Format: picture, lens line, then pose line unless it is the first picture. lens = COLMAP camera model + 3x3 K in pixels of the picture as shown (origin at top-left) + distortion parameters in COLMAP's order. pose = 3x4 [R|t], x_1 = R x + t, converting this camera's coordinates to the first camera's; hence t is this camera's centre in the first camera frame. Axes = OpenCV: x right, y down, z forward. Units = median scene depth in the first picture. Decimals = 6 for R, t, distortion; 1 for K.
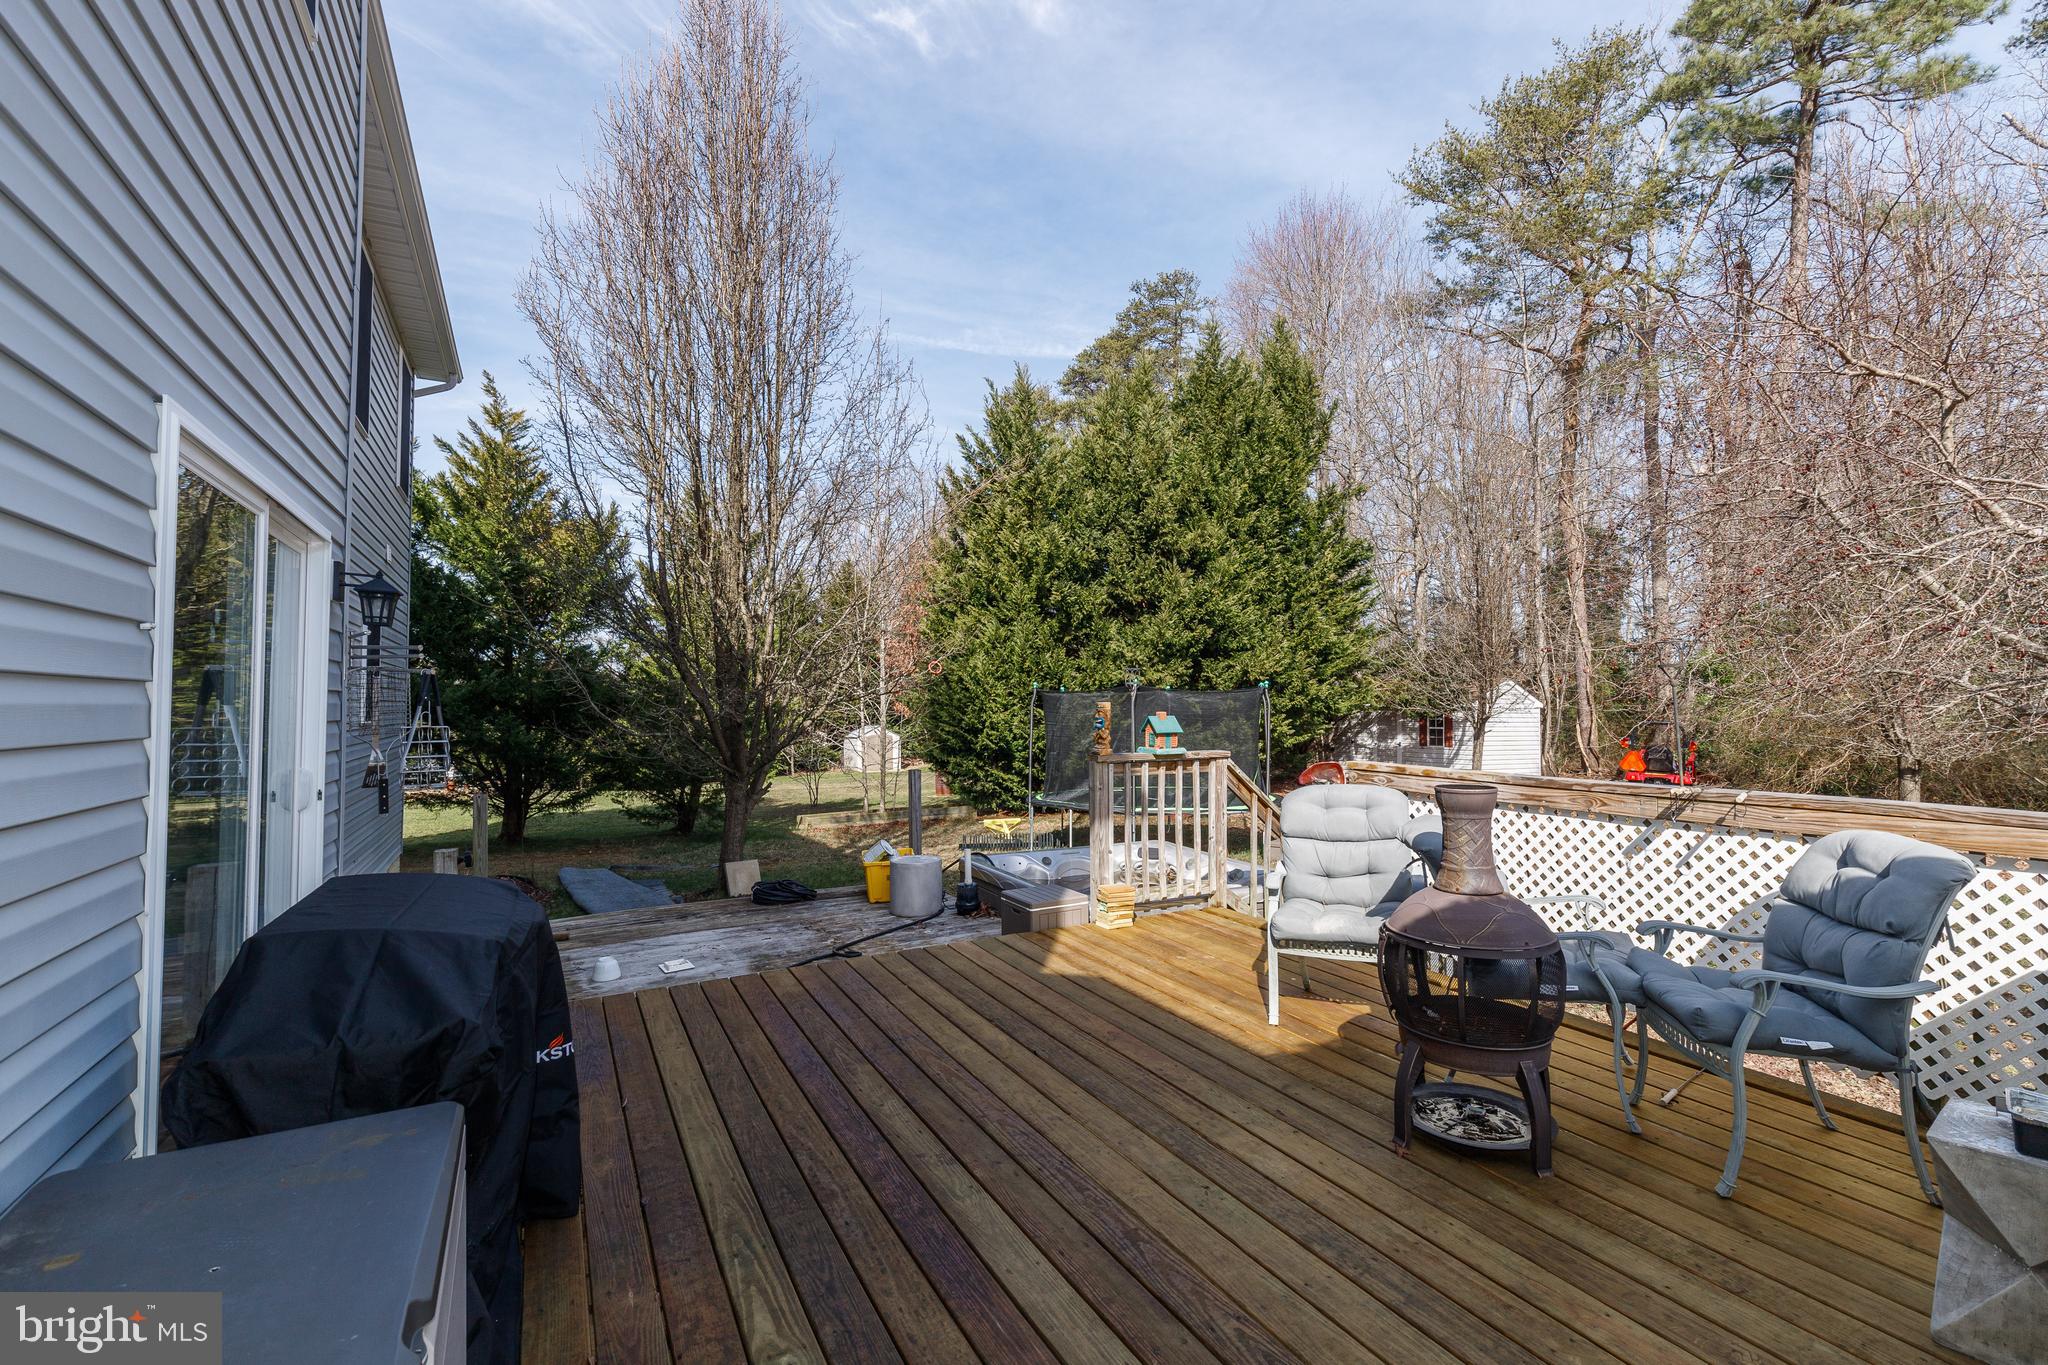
lens RADIAL K [[920.3, 0, 1033.2], [0, 920.3, 682.3], [0, 0, 1]] dist [0.018930, -0.000834]
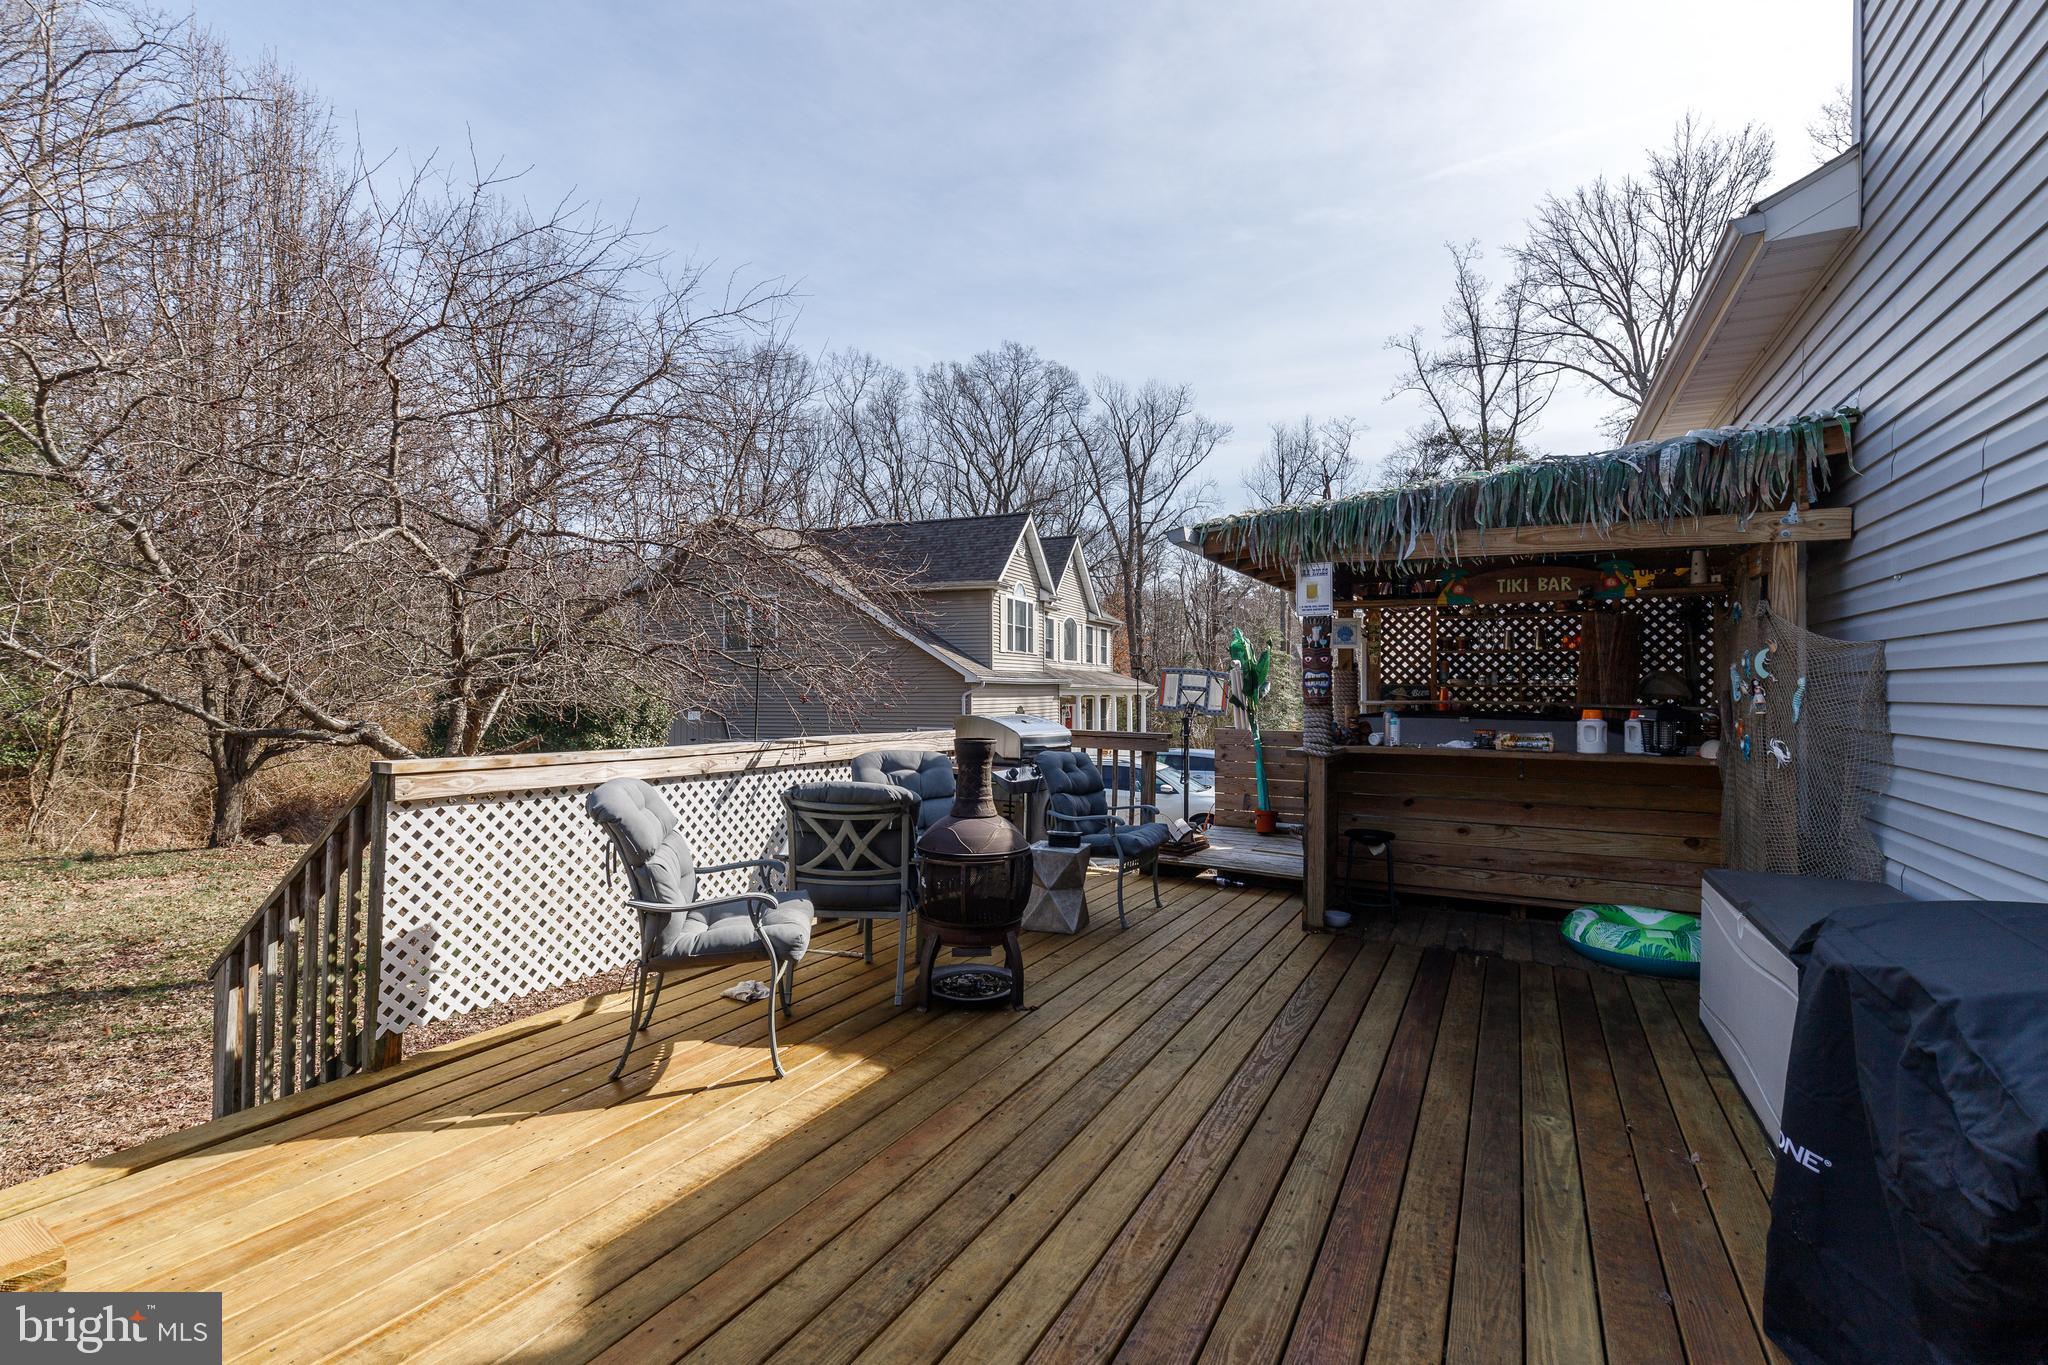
lens RADIAL K [[920.3, 0, 1025.4], [0, 920.3, 674.0], [0, 0, 1]] dist [0.018930, -0.000834]
pose [[-0.558553, 0.006953, 0.829439, -0.597516], [-0.029274, 0.999177, -0.028090, 0.045820], [-0.828952, -0.039971, -0.557890, 1.474169]]
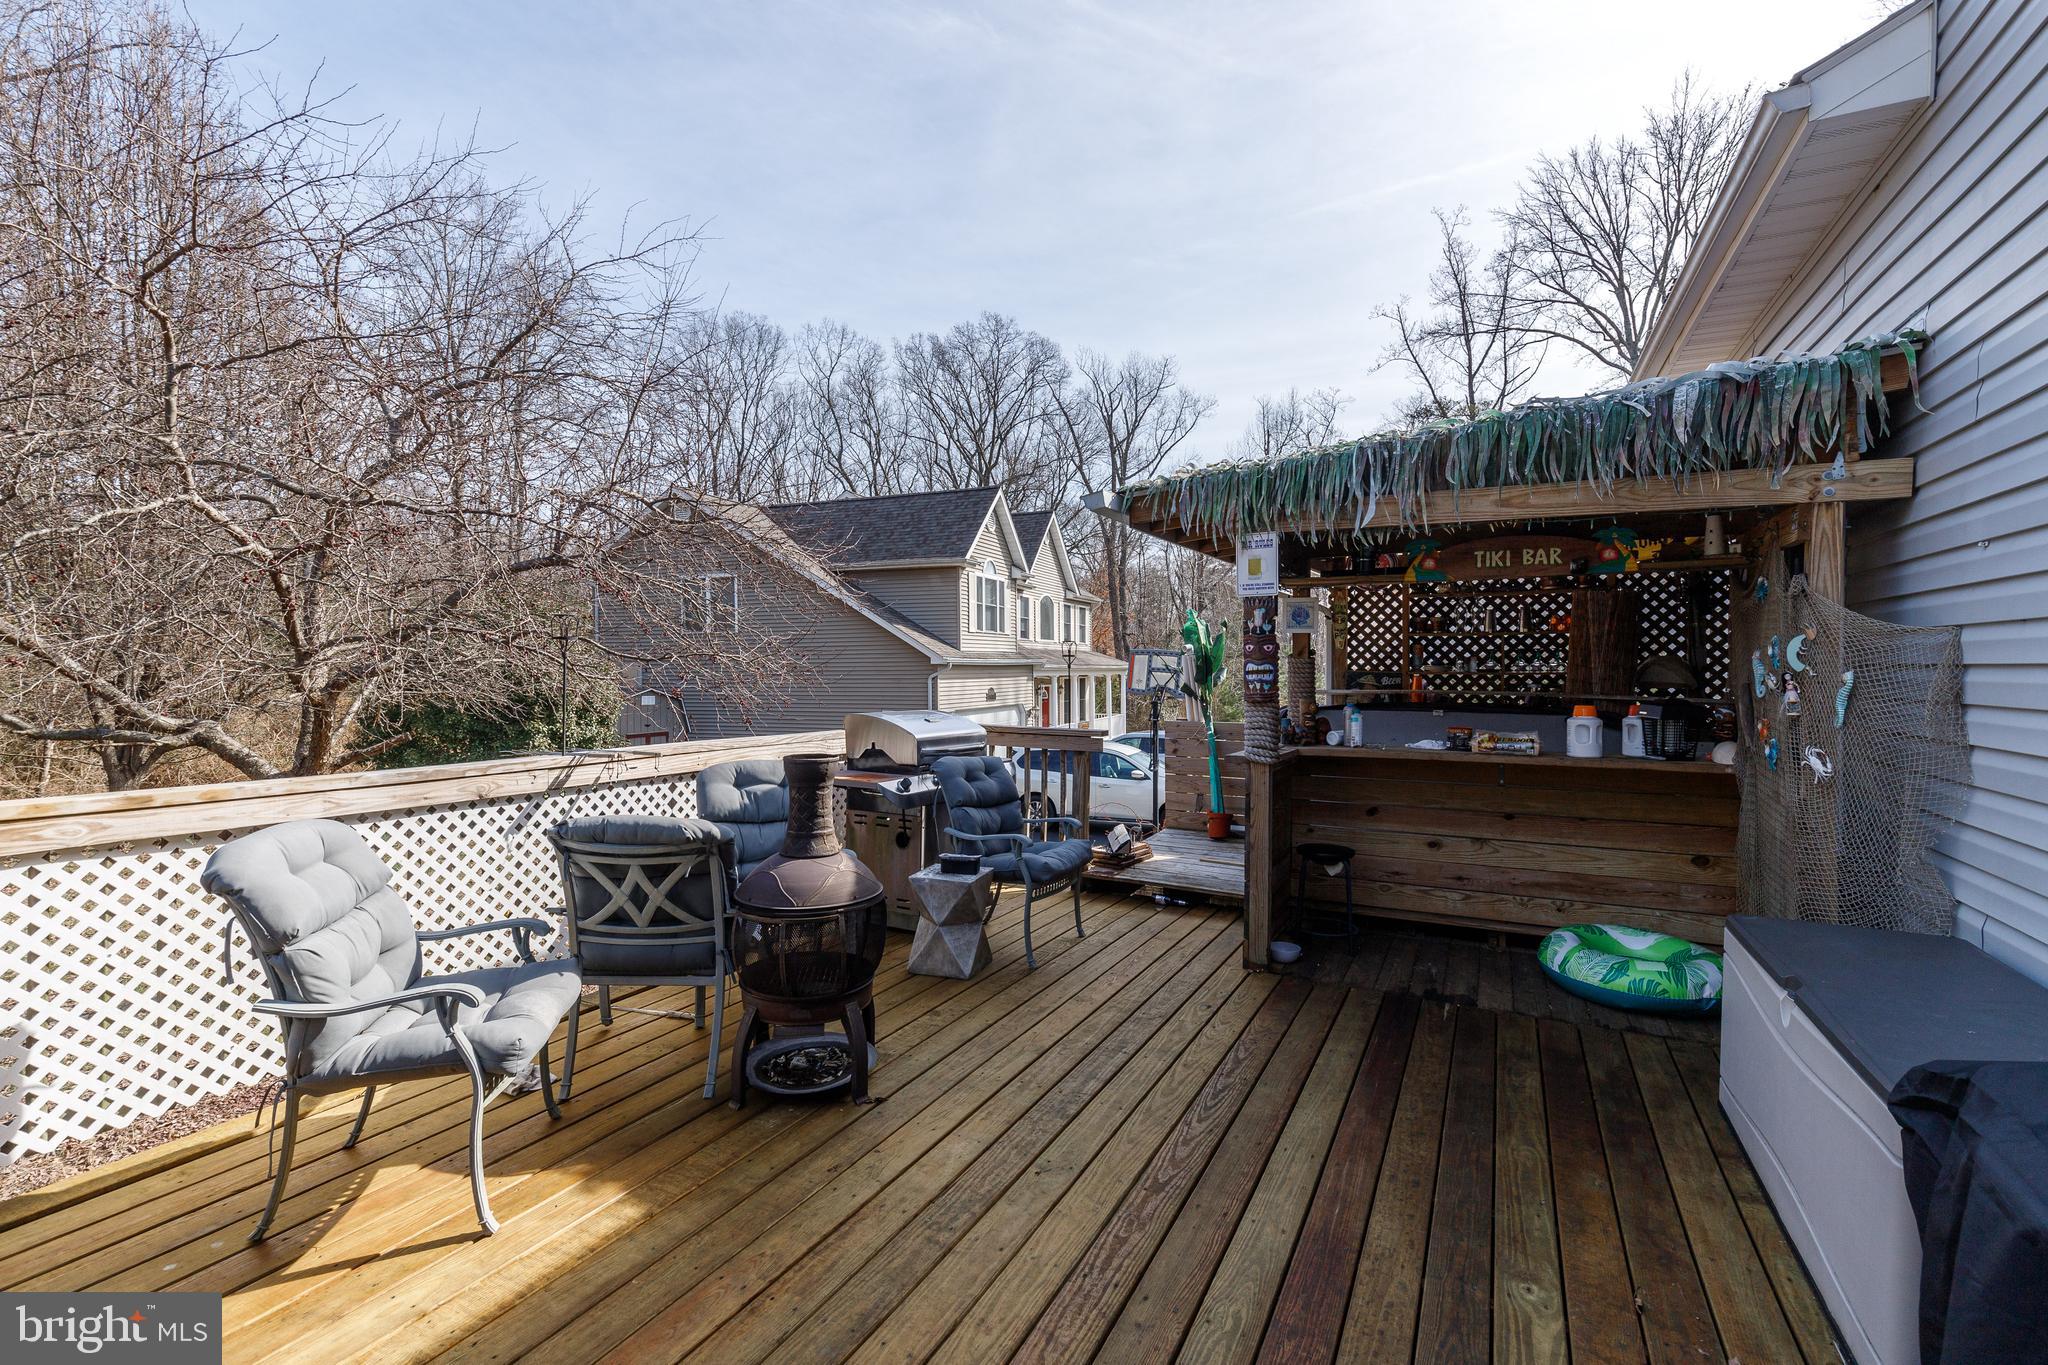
lens RADIAL K [[920.3, 0, 1024.6], [0, 920.3, 673.9], [0, 0, 1]] dist [0.018930, -0.000834]
pose [[-0.566829, -0.009586, 0.823780, -0.472004], [-0.023451, 0.999715, -0.004502, 0.014273], [-0.823502, -0.021871, -0.566892, 1.220898]]
